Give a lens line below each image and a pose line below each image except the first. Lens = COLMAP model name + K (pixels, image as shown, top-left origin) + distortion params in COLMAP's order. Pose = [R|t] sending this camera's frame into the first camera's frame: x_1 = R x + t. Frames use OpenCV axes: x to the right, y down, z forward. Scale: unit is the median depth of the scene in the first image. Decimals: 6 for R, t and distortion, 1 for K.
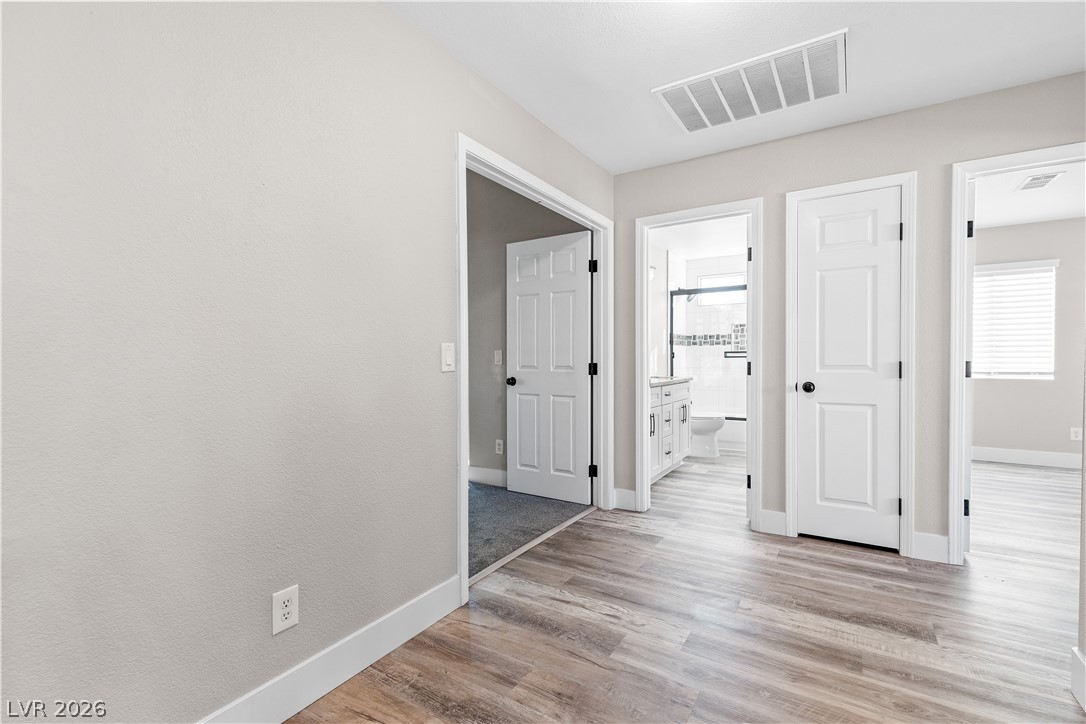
lens RADIAL K [[495.1, 0, 539.1], [0, 495.1, 360.4], [0, 0, 1]] dist [0.000137, 0.000122]
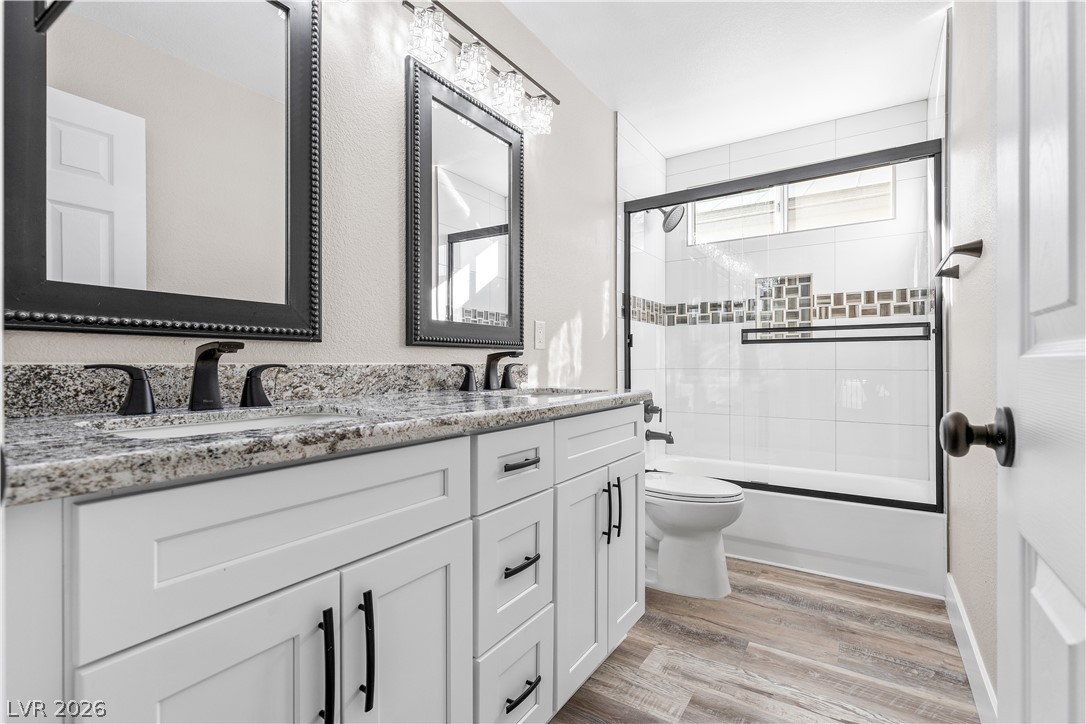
lens RADIAL K [[495.1, 0, 550.6], [0, 495.1, 362.3], [0, 0, 1]] dist [0.000137, 0.000122]
pose [[0.999940, -0.003935, -0.010247, 0.200141], [0.003819, 0.999928, -0.011354, 0.014398], [0.010290, 0.011314, 0.999883, 0.535250]]
